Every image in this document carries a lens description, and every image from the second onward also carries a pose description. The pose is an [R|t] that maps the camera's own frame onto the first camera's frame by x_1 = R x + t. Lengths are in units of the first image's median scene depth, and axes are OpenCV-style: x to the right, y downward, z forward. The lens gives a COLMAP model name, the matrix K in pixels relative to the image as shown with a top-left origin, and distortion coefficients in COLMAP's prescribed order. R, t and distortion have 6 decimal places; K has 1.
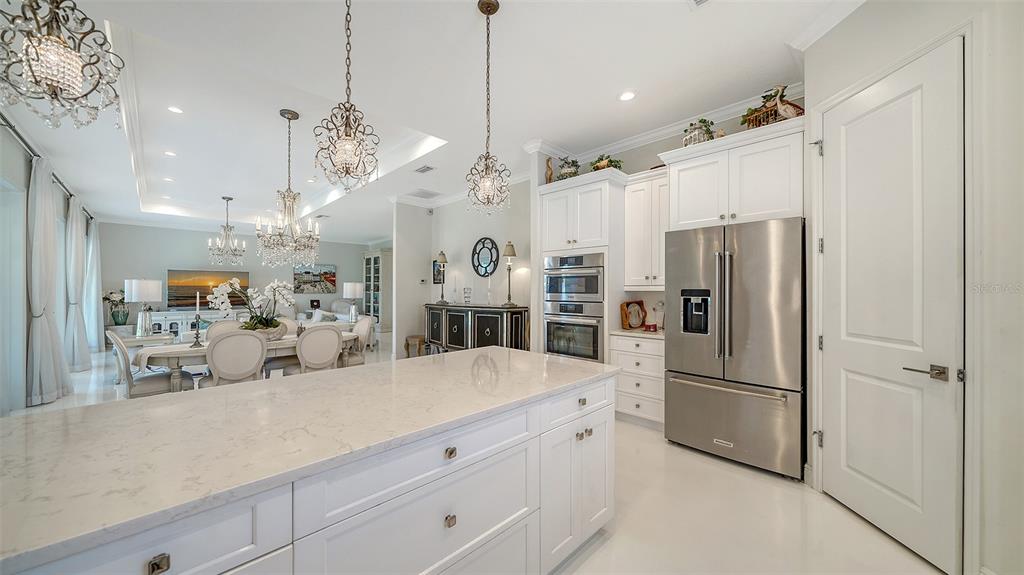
lens RADIAL K [[357.5, 0, 510.4], [0, 357.5, 285.8], [0, 0, 1]] dist [0.000278, -0.000513]
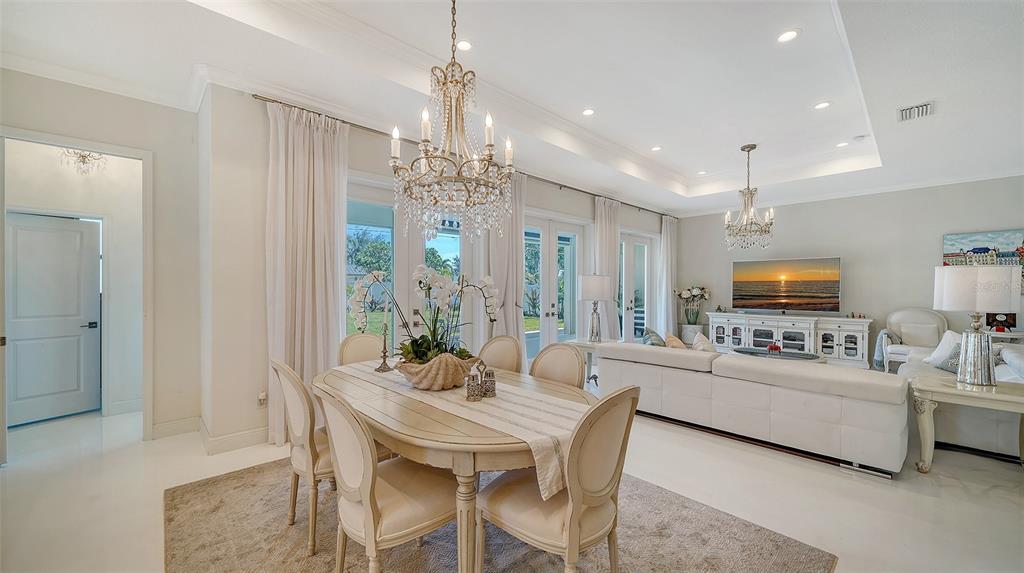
lens RADIAL K [[388.4, 0, 506.2], [0, 388.4, 293.4], [0, 0, 1]] dist [0.003078, -0.000724]
pose [[-0.020857, 0.018907, -0.999604, -0.084074], [0.010371, 0.999771, 0.018694, 0.006868], [0.999729, -0.009977, -0.021049, 0.739580]]
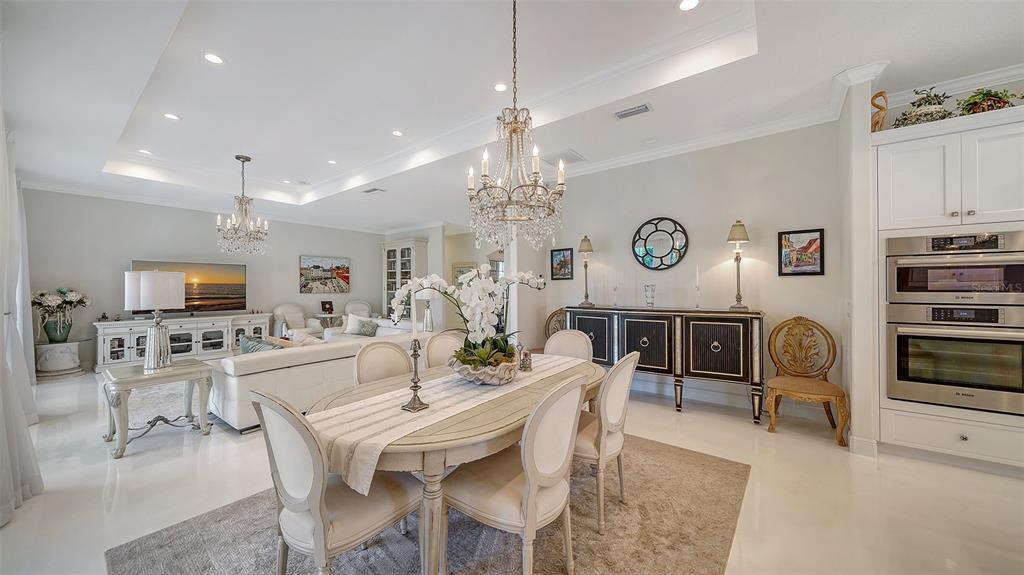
lens RADIAL K [[357.5, 0, 511.8], [0, 357.5, 284.2], [0, 0, 1]] dist [0.000278, -0.000513]
pose [[0.989722, -0.001679, 0.142997, -0.483416], [0.001639, 0.999999, 0.000398, 0.003495], [-0.142997, -0.000159, 0.989723, 0.303584]]
